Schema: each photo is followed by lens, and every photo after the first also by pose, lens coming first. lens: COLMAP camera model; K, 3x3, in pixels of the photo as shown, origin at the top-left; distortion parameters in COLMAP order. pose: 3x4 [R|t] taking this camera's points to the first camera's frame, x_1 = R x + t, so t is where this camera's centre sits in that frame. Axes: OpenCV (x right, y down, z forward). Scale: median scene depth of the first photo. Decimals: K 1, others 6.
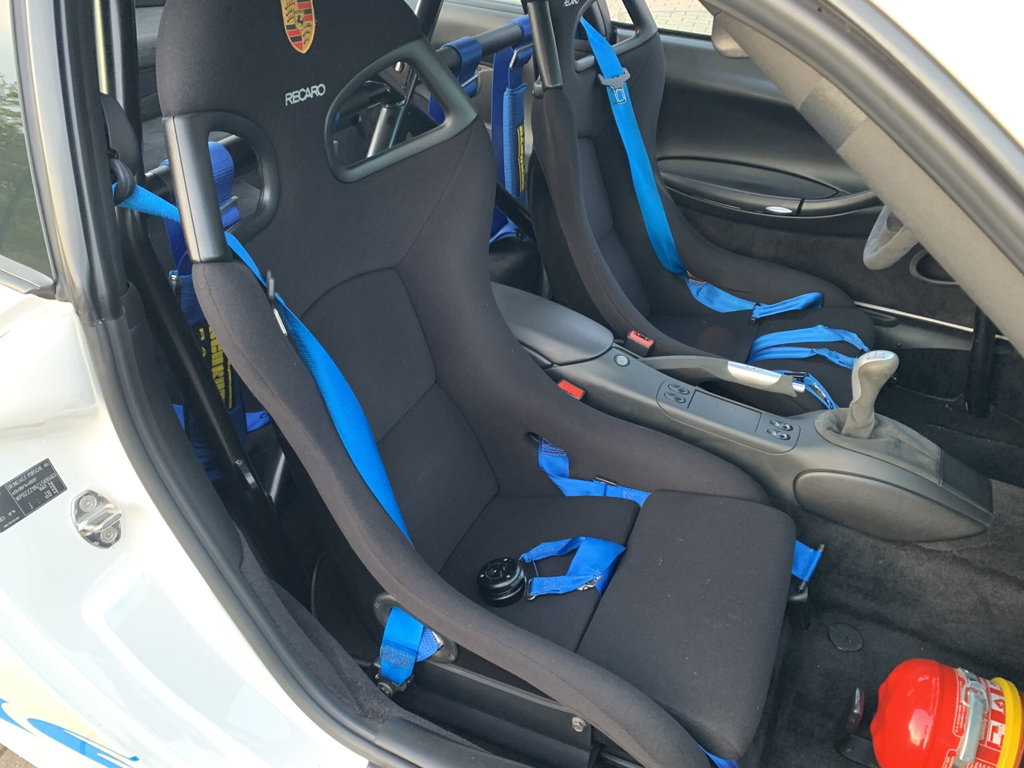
lens RADIAL K [[777.6, 0, 506.9], [0, 777.6, 398.2], [0, 0, 1]] dist [0.011677, 0.003446]
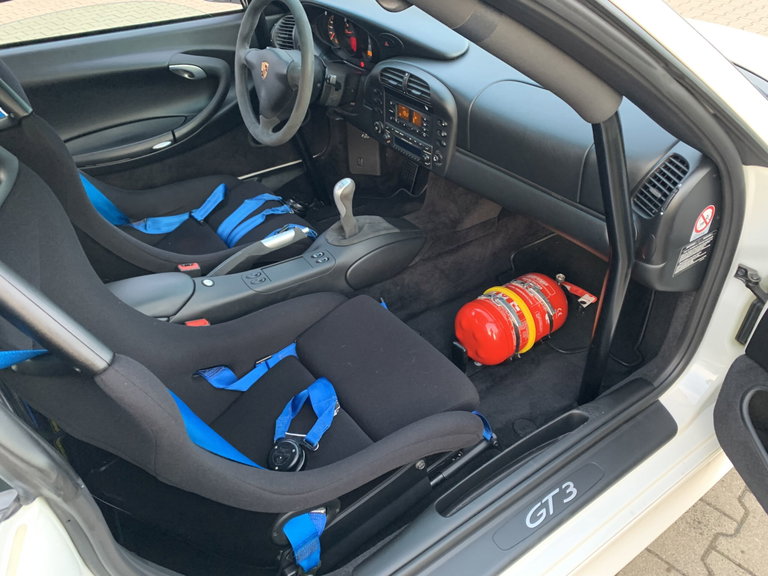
lens RADIAL K [[583.2, 0, 380.2], [0, 583.2, 298.6], [0, 0, 1]] dist [0.011677, 0.003446]
pose [[0.474157, -0.575386, 0.666413, -0.376169], [0.549232, 0.784881, 0.286891, -0.148875], [-0.688128, 0.229984, 0.688177, 0.140467]]
